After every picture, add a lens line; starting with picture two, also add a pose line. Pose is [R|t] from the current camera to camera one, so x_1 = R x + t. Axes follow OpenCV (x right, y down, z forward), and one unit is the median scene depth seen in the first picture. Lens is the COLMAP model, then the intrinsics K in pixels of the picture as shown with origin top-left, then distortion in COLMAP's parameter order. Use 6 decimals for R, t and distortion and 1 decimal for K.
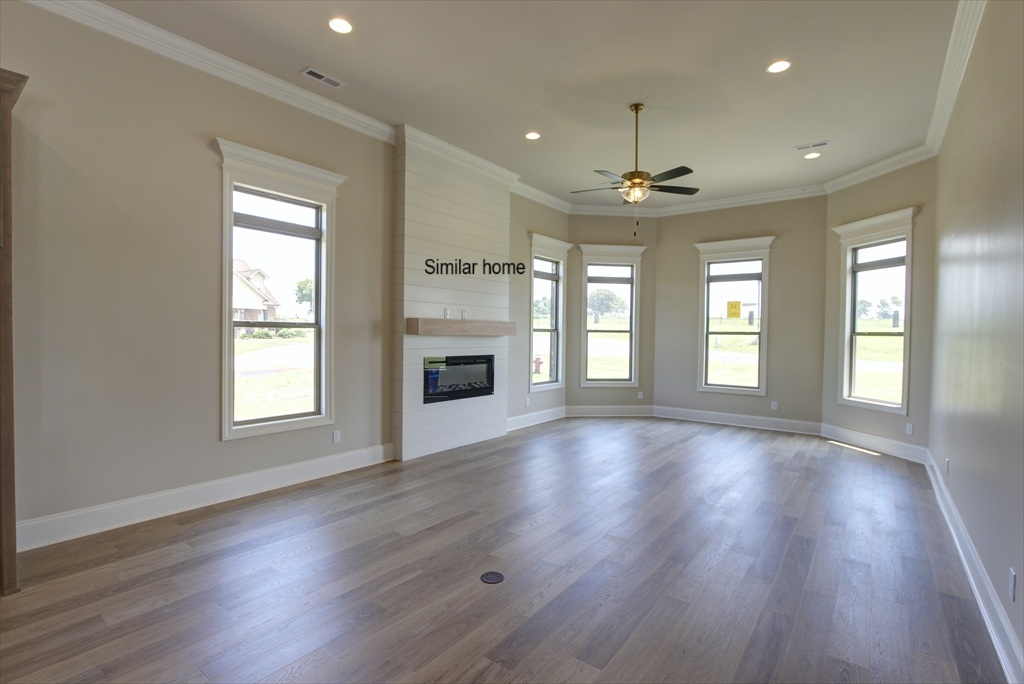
lens RADIAL K [[473.8, 0, 512.0], [0, 473.8, 342.0], [0, 0, 1]] dist [-0.016430, 0.000936]
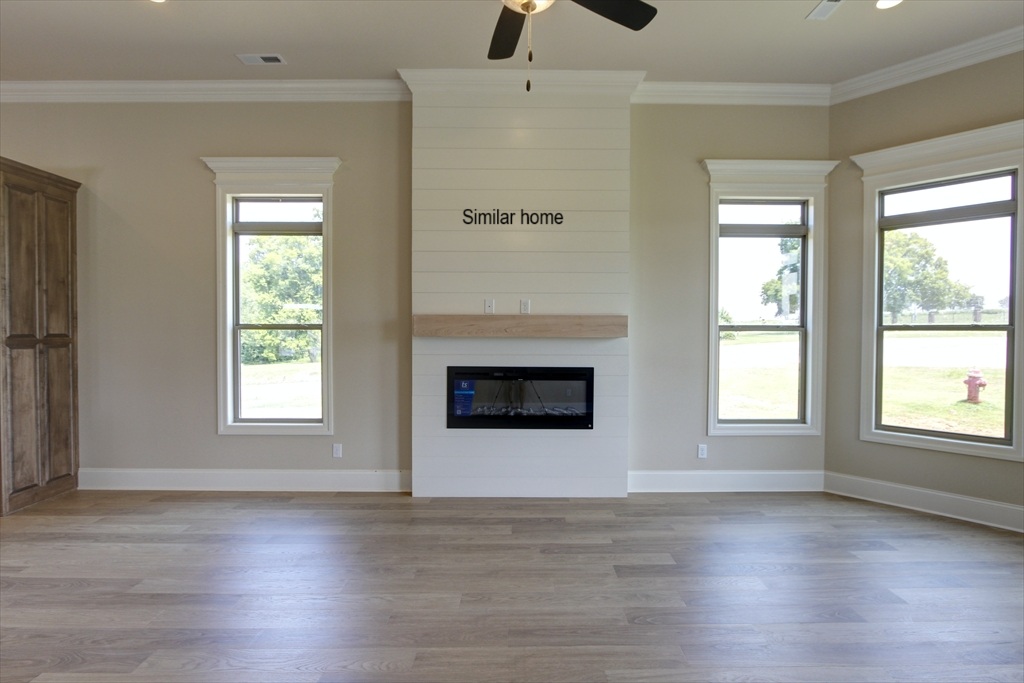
lens RADIAL K [[473.8, 0, 512.0], [0, 473.8, 341.5], [0, 0, 1]] dist [-0.016430, 0.000936]
pose [[0.619609, 0.004798, -0.784896, 0.460572], [-0.010077, 0.999948, -0.001842, -0.006828], [0.784846, 0.009051, 0.619625, 0.599990]]
